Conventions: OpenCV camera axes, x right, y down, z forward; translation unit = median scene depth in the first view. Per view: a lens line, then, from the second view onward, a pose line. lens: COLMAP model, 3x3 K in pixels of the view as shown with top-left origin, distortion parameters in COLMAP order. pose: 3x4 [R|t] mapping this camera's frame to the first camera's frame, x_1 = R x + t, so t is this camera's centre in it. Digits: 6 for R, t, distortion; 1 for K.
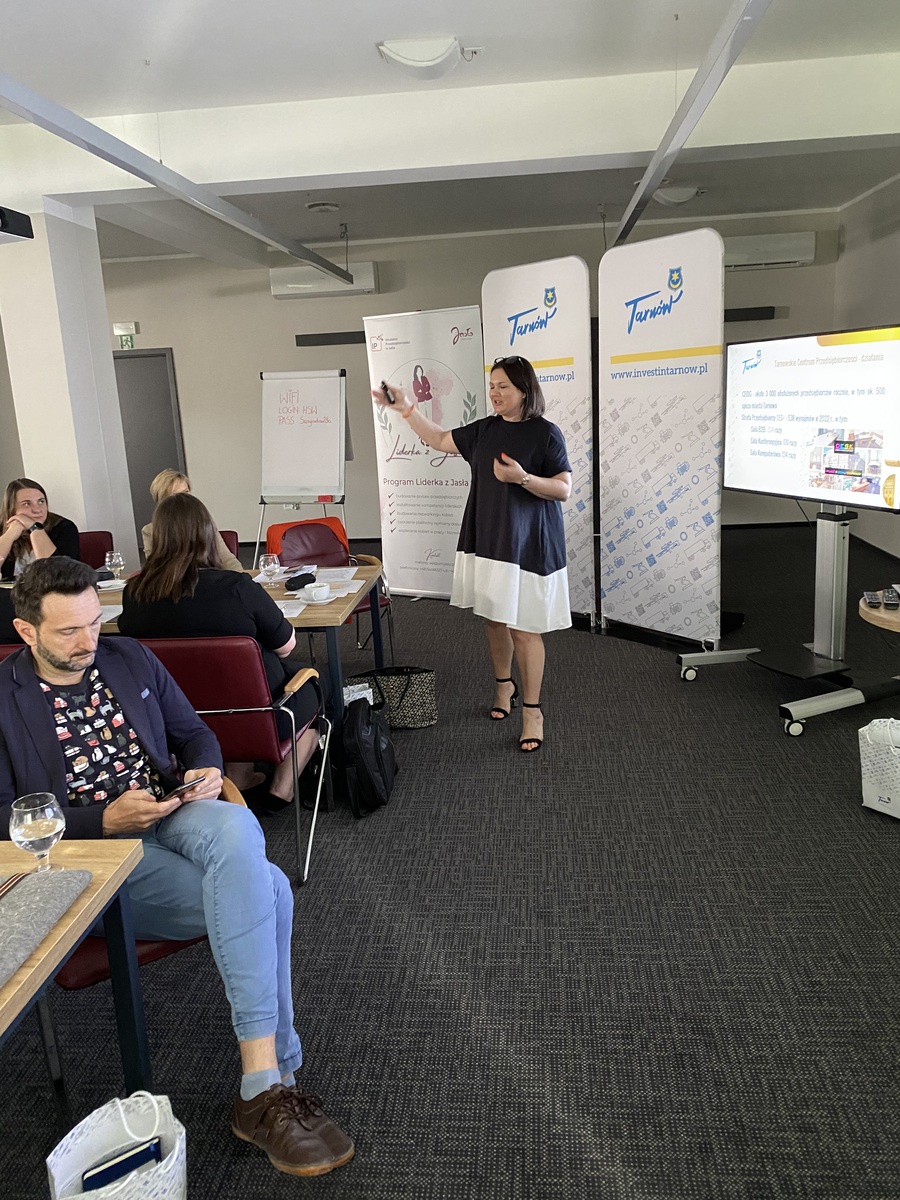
lens RADIAL K [[911.3, 0, 451.3], [0, 911.3, 597.2], [0, 0, 1]] dist [0.053348, -0.072497]
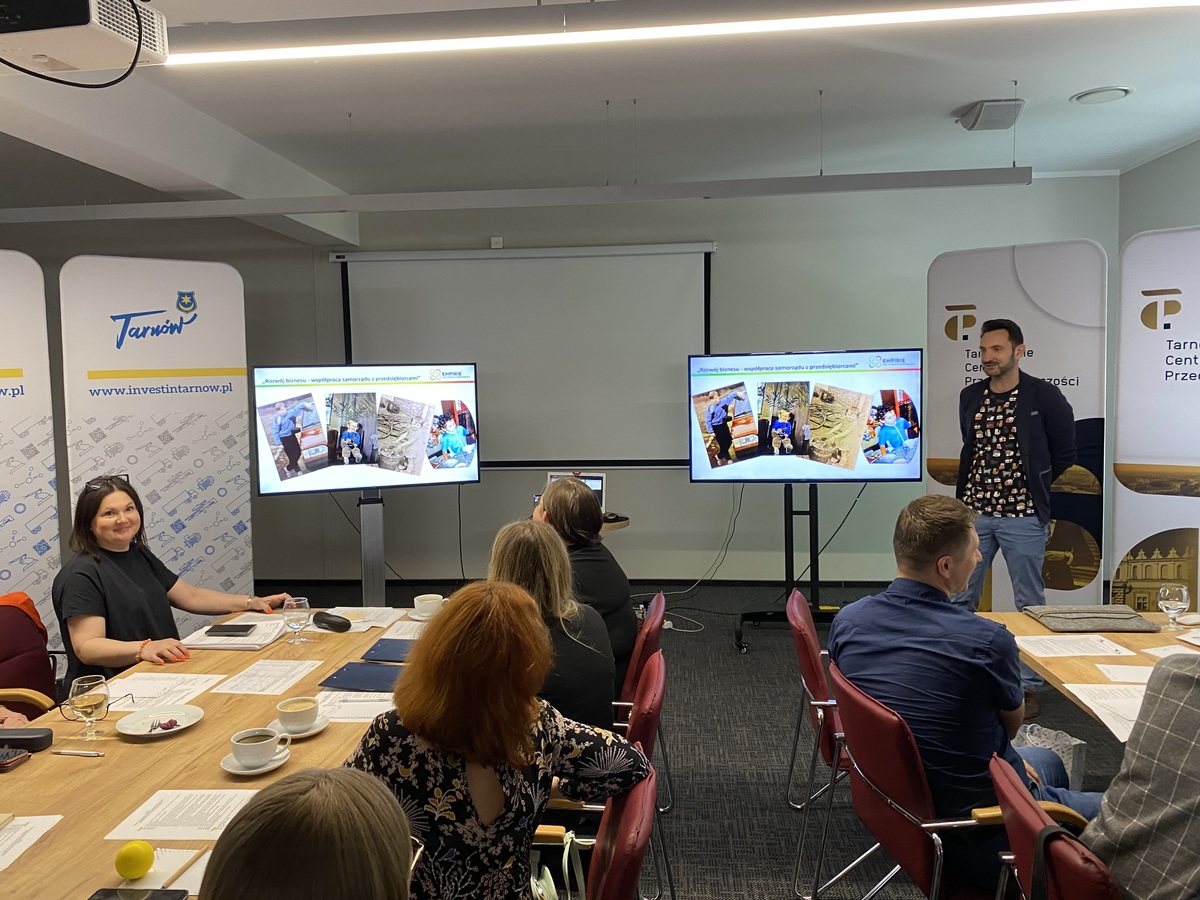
lens RADIAL K [[911.3, 0, 588.5], [0, 911.3, 438.6], [0, 0, 1]] dist [0.053348, -0.072497]
pose [[-0.006909, -0.002609, 0.999973, -0.751472], [0.245380, 0.969418, 0.004225, -0.087737], [-0.969402, 0.245402, -0.006057, 0.576922]]
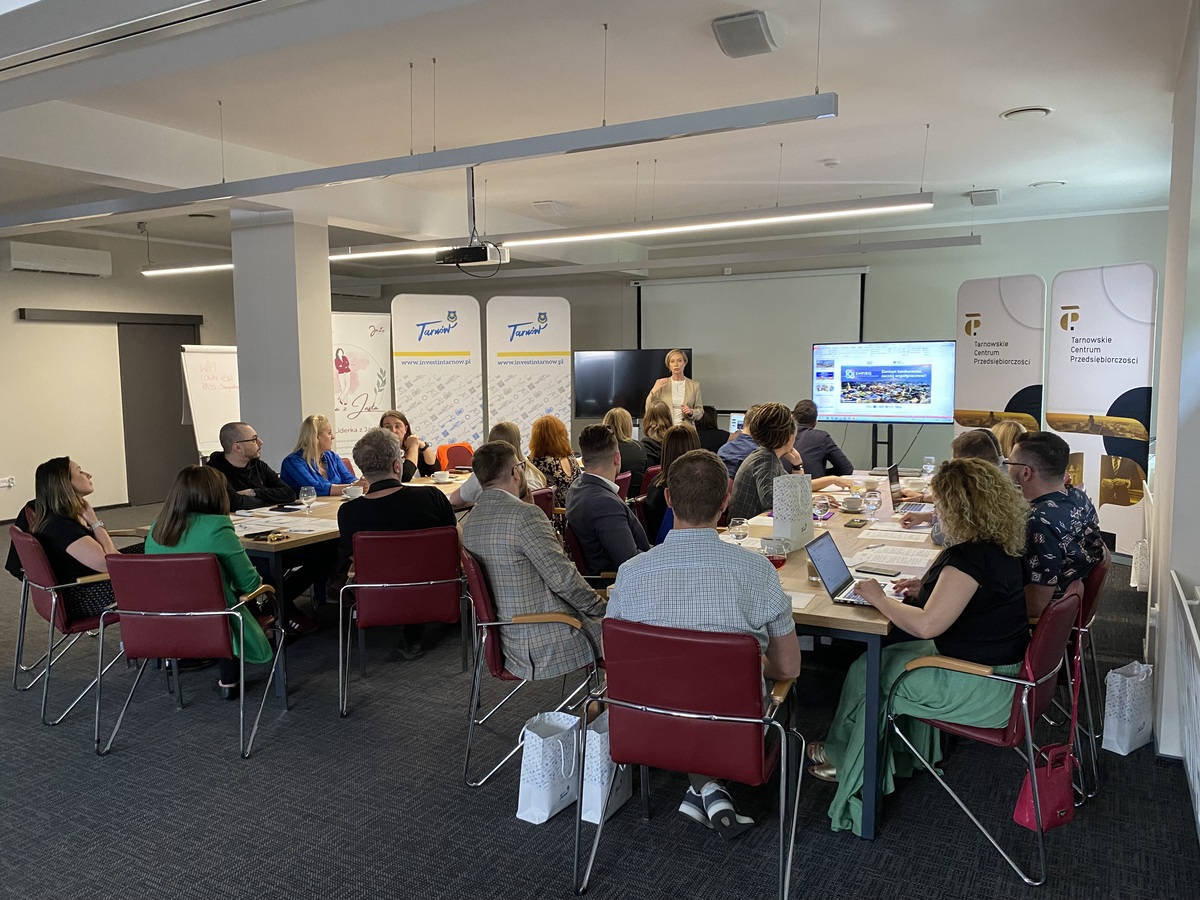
lens RADIAL K [[911.3, 0, 596.9], [0, 911.3, 449.5], [0, 0, 1]] dist [0.053348, -0.072497]
pose [[0.396421, -0.031010, 0.917545, -1.488433], [0.194089, 0.979671, -0.050746, 0.060321], [-0.897318, 0.198202, 0.394381, 0.148310]]
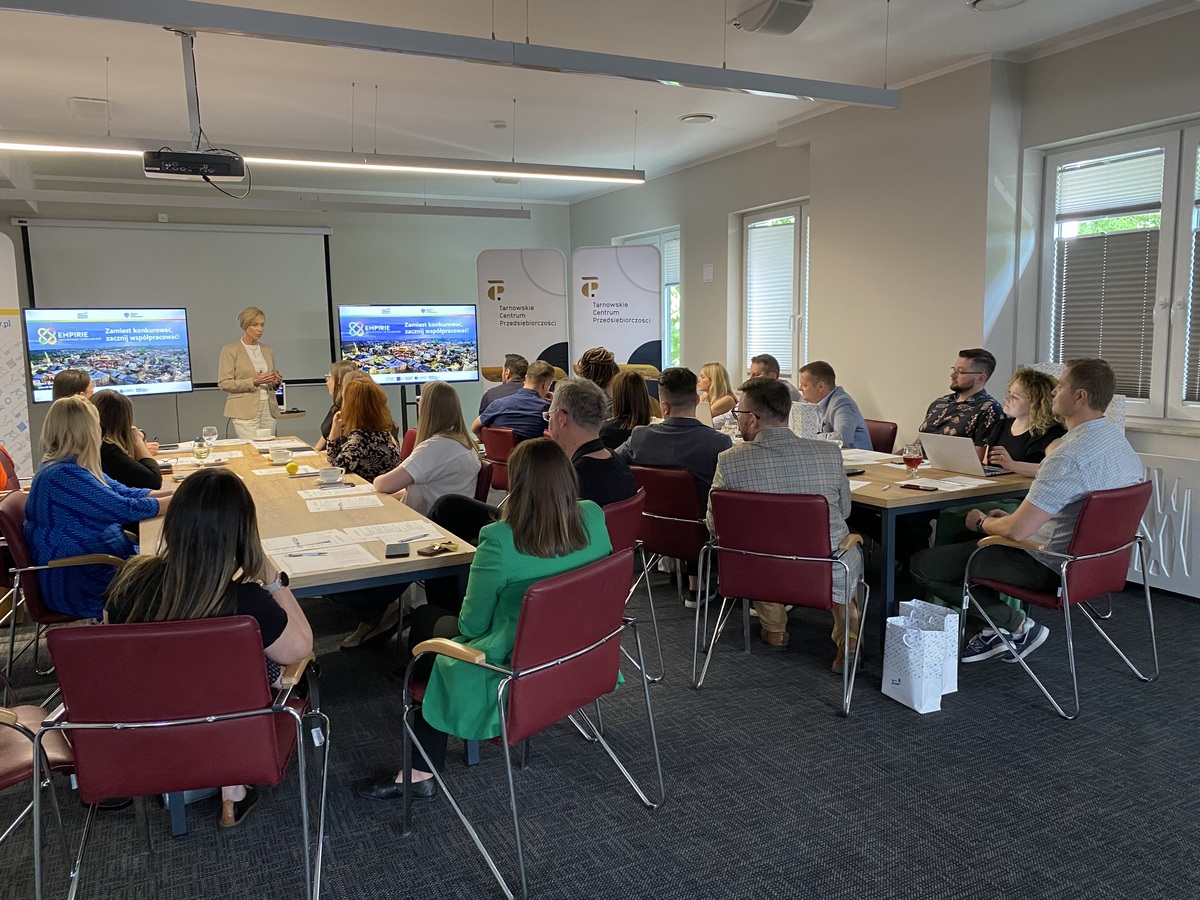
lens RADIAL K [[911.3, 0, 603.6], [0, 911.3, 451.5], [0, 0, 1]] dist [0.053348, -0.072497]
pose [[-0.530540, -0.045090, 0.846460, -1.389368], [0.240603, 0.949503, 0.201383, -0.116093], [-0.812796, 0.310502, -0.492901, 0.953323]]
